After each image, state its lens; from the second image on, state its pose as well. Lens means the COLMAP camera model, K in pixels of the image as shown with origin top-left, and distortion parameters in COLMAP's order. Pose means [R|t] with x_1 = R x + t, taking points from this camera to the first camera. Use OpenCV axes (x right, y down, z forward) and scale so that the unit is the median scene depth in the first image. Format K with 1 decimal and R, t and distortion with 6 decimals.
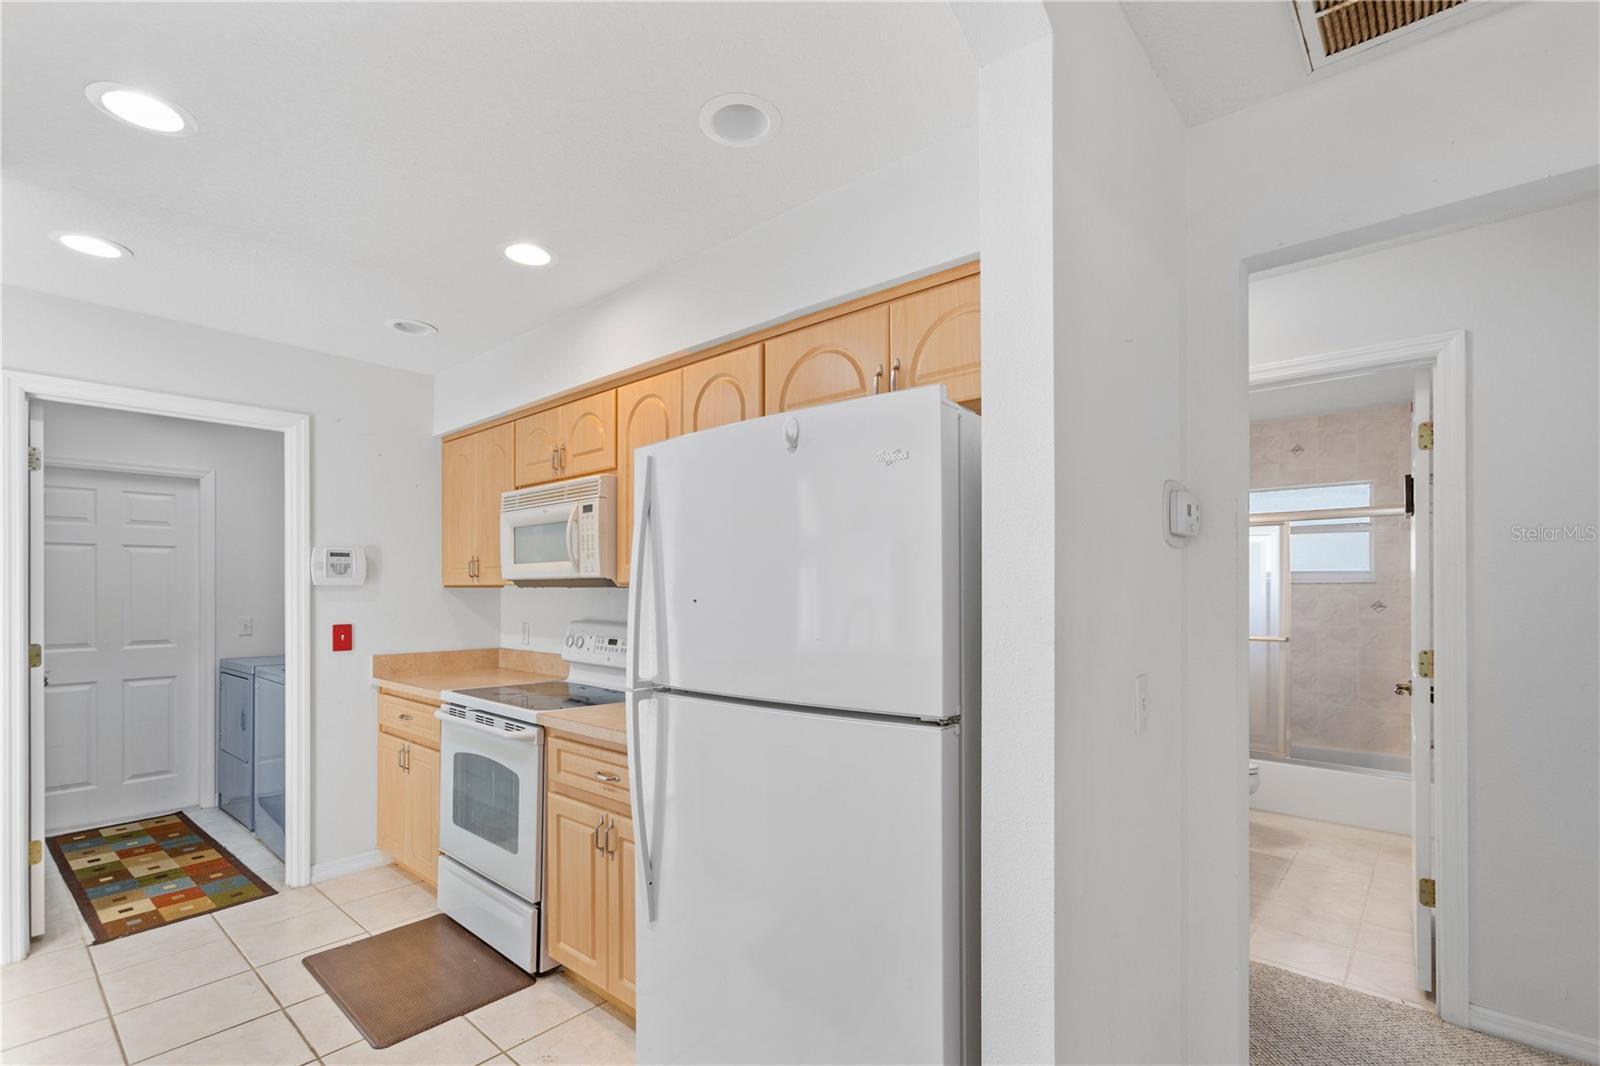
lens RADIAL K [[720.9, 0, 798.2], [0, 720.9, 588.7], [0, 0, 1]] dist [0.000779, 0.000795]
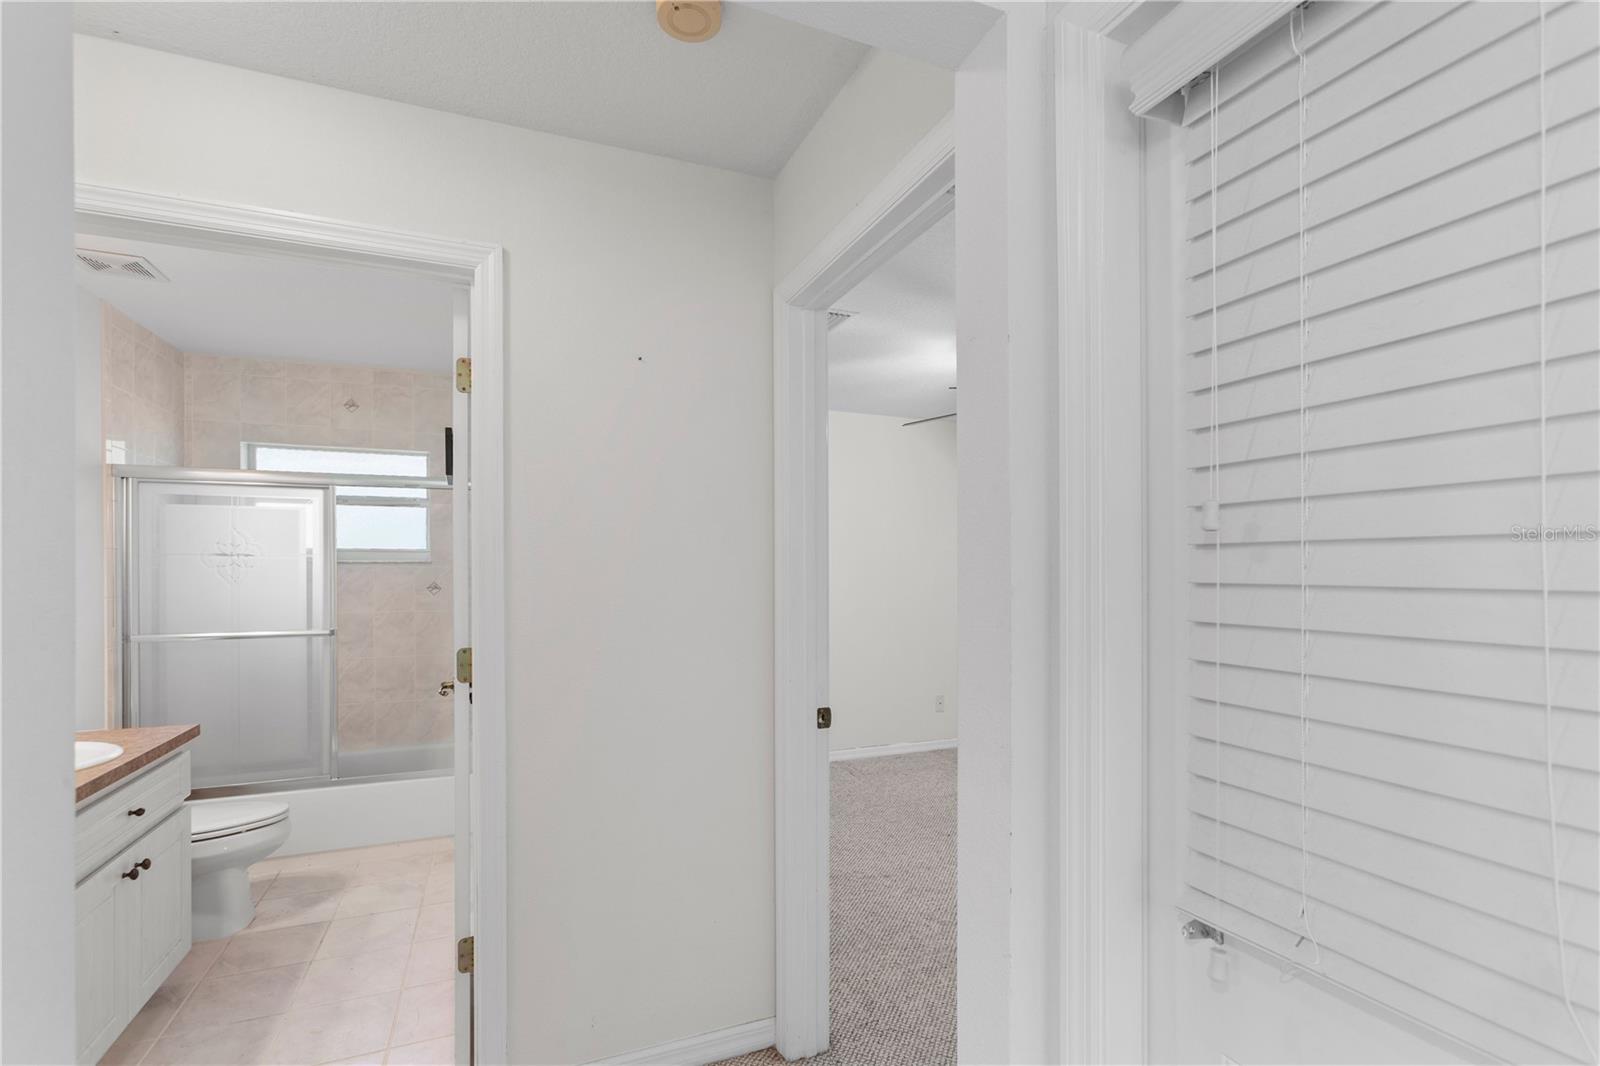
lens RADIAL K [[727.5, 0, 793.8], [0, 727.5, 560.0], [0, 0, 1]] dist [-0.000895, 0.000119]
pose [[0.437560, 0.006639, 0.899164, 0.202869], [0.004444, 0.999945, -0.009546, -0.000540], [-0.899178, 0.008172, 0.437507, 0.213098]]
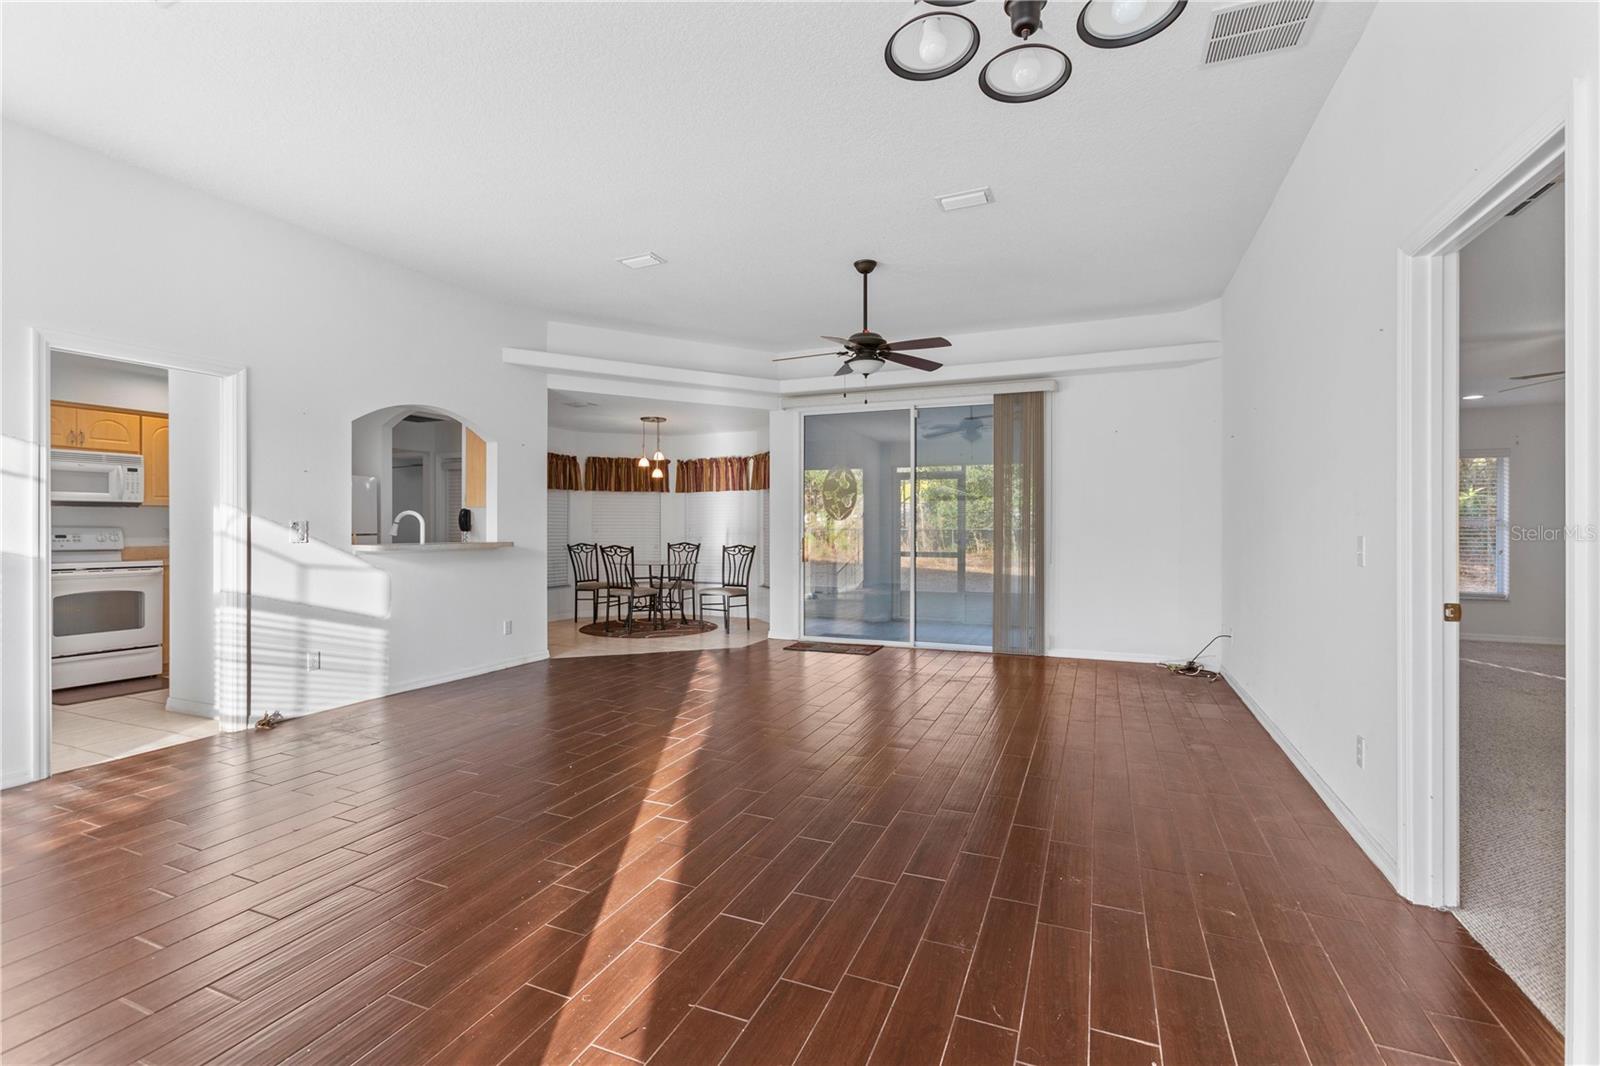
lens RADIAL K [[732.5, 0, 800.0], [0, 732.5, 533.0], [0, 0, 1]] dist [-0.000703, 0.000022]
pose [[-0.310978, -0.015394, 0.950293, -2.330507], [0.000781, 0.999864, 0.016453, 0.033008], [-0.950417, 0.005859, -0.310923, -0.160405]]
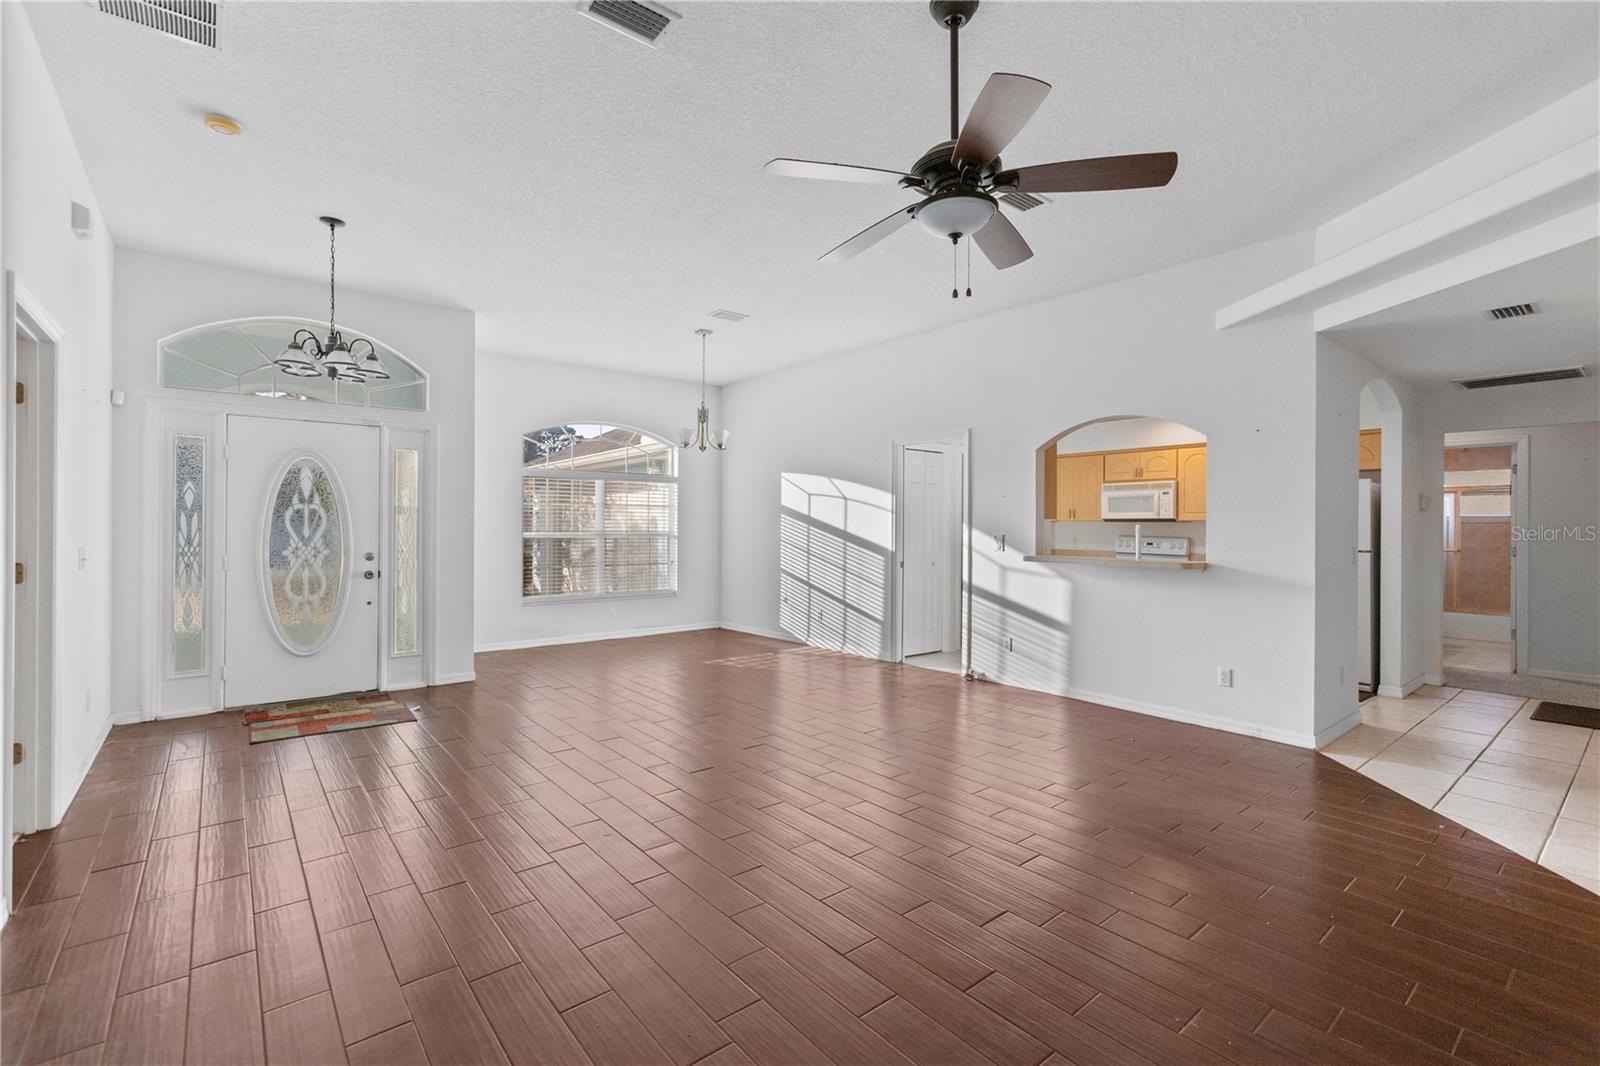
lens RADIAL K [[714.2, 0, 800.0], [0, 714.2, 533.0], [0, 0, 1]] dist [0.000722, 0.000290]
pose [[0.987625, 0.007590, -0.156650, -0.966783], [-0.006499, 0.999951, 0.007475, 0.022481], [0.156699, -0.006365, 0.987626, -1.474249]]
